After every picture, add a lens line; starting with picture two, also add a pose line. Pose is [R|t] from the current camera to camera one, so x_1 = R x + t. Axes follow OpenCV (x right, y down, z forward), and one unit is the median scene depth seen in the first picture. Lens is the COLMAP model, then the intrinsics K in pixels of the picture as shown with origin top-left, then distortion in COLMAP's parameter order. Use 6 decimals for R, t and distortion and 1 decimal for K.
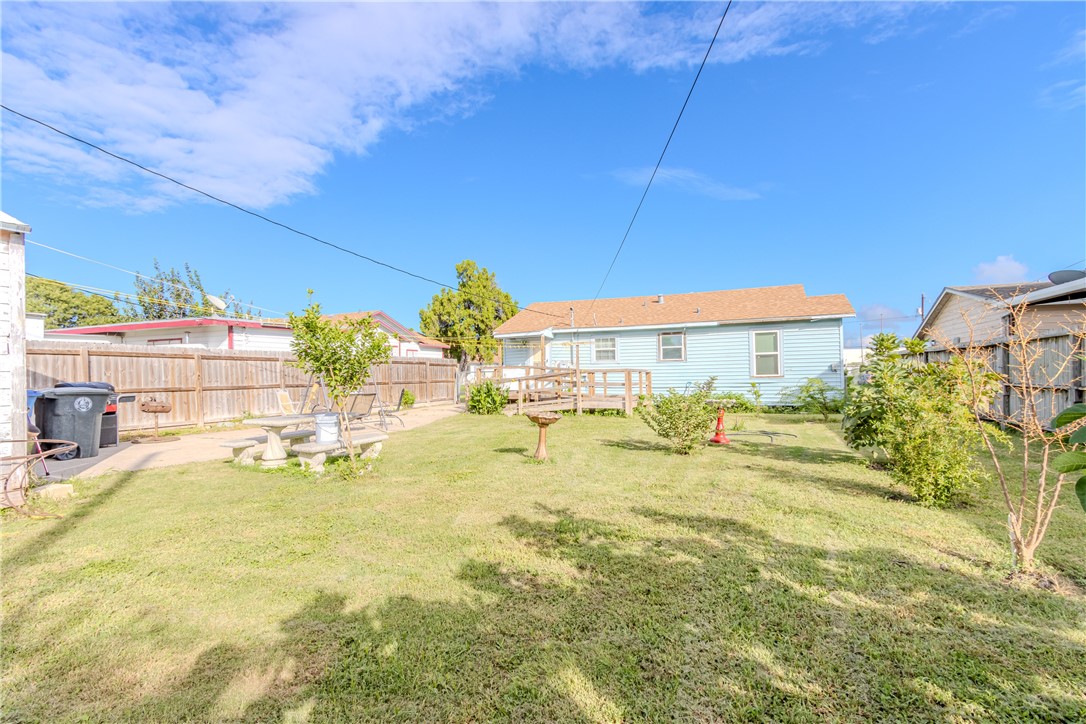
lens RADIAL K [[504.0, 0, 538.7], [0, 504.0, 357.3], [0, 0, 1]] dist [-0.008167, -0.000305]
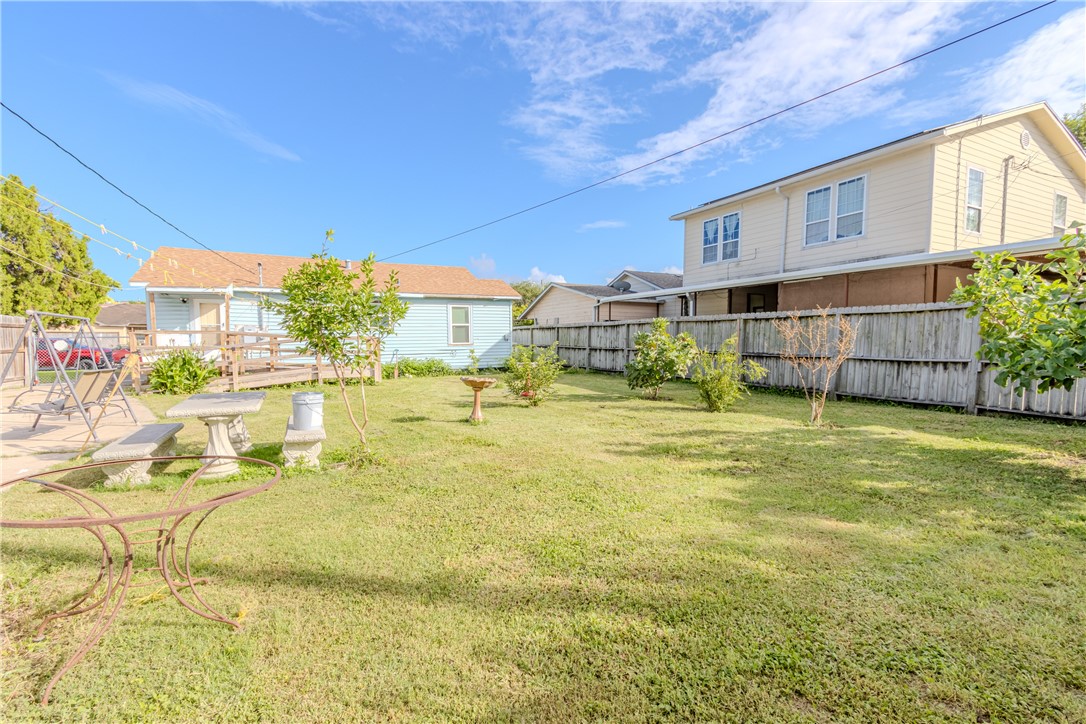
lens RADIAL K [[510.1, 0, 542.0], [0, 510.1, 334.5], [0, 0, 1]] dist [0.001271, 0.000075]
pose [[0.619121, 0.015316, 0.785146, -0.364746], [-0.029931, 0.999544, 0.004103, 0.004841], [-0.784725, -0.026041, 0.619297, 0.104826]]
